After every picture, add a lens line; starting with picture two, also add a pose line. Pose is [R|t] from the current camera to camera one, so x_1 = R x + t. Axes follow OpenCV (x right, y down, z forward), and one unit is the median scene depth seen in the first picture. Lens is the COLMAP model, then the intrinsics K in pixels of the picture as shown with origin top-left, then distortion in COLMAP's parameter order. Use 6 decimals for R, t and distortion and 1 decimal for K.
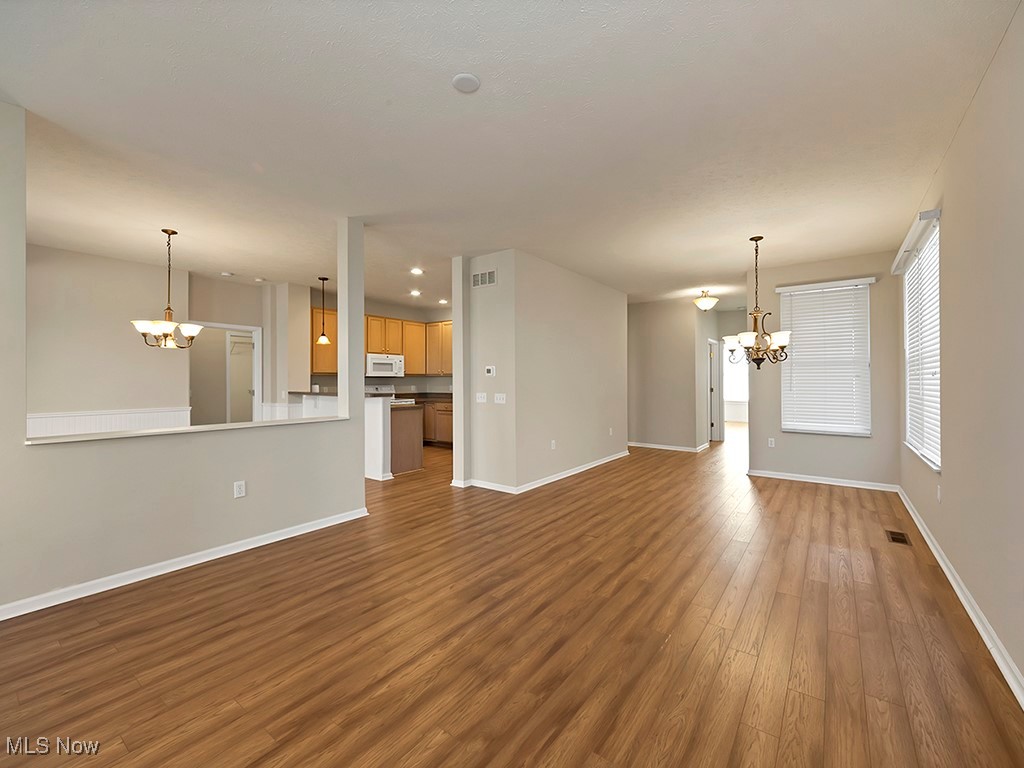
lens RADIAL K [[444.0, 0, 515.4], [0, 444.0, 378.1], [0, 0, 1]] dist [0.002875, -0.000522]
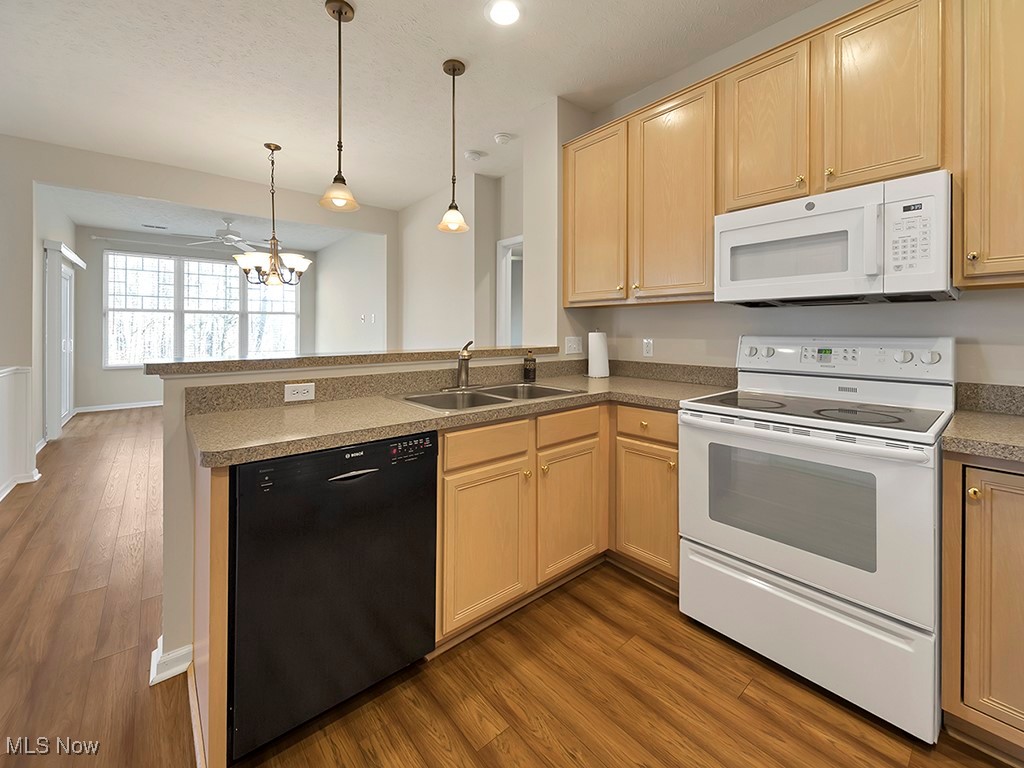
lens RADIAL K [[428.4, 0, 526.3], [0, 428.4, 328.6], [0, 0, 1]] dist [-0.003700, -0.000479]
pose [[-0.243304, -0.005321, -0.969935, -0.085976], [0.008722, 0.999933, -0.007674, 0.018956], [0.969911, -0.010327, -0.243241, 1.496690]]
